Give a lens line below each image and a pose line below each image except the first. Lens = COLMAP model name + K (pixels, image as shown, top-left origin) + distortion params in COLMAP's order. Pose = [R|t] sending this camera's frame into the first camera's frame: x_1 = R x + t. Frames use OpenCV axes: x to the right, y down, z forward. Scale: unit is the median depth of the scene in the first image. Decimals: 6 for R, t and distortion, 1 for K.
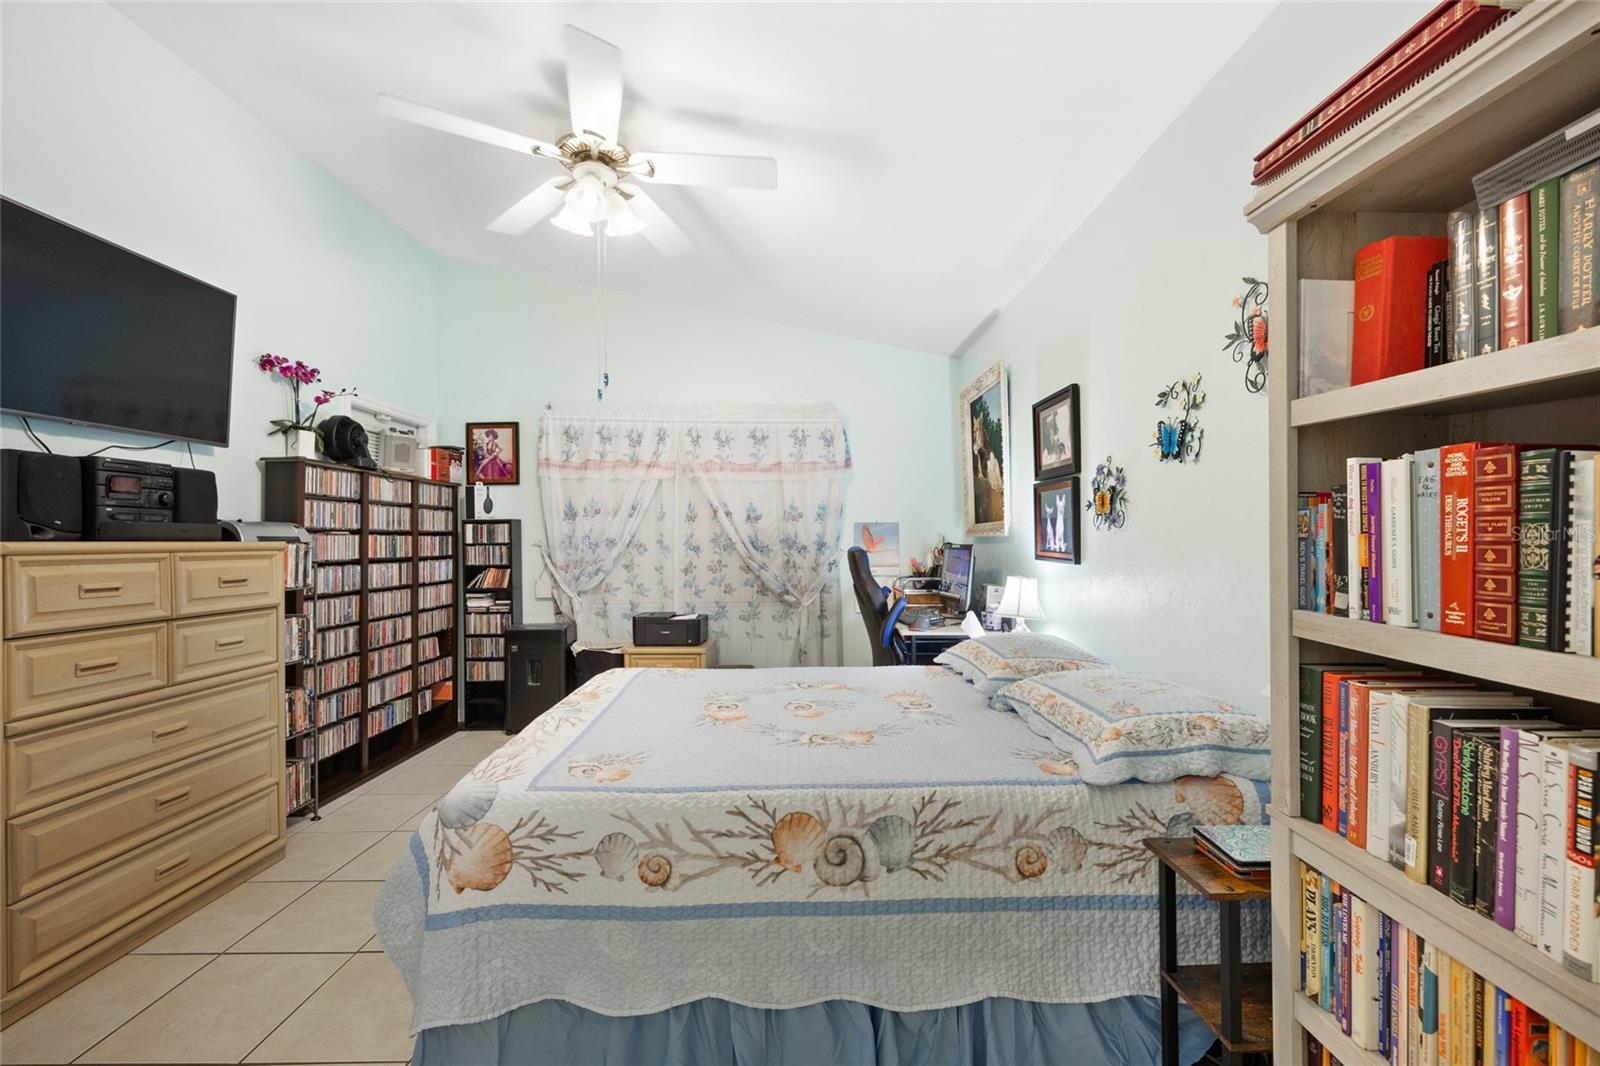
lens RADIAL K [[640.9, 0, 805.9], [0, 640.9, 539.1], [0, 0, 1]] dist [-0.002807, 0.000595]
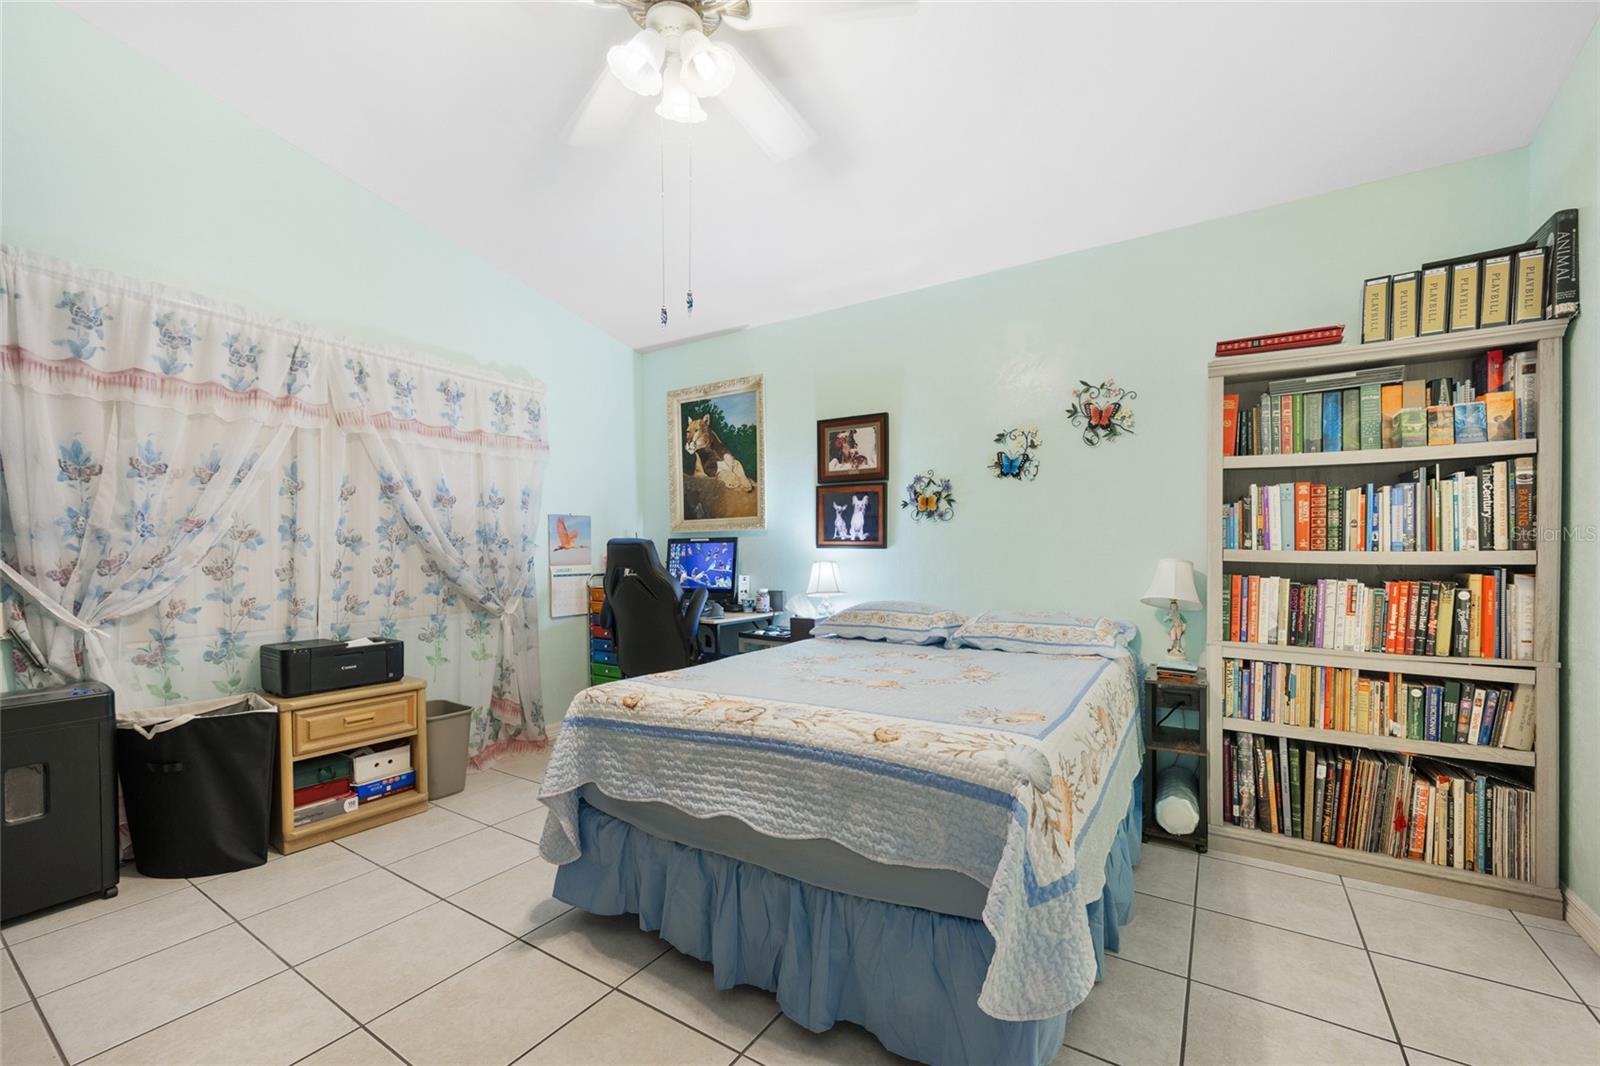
lens RADIAL K [[640.9, 0, 823.3], [0, 640.9, 560.8], [0, 0, 1]] dist [-0.002807, 0.000595]
pose [[0.549317, -0.011739, 0.835532, -0.470600], [0.002790, 0.999922, 0.012214, 0.029365], [-0.835609, -0.004379, 0.549307, 0.231417]]
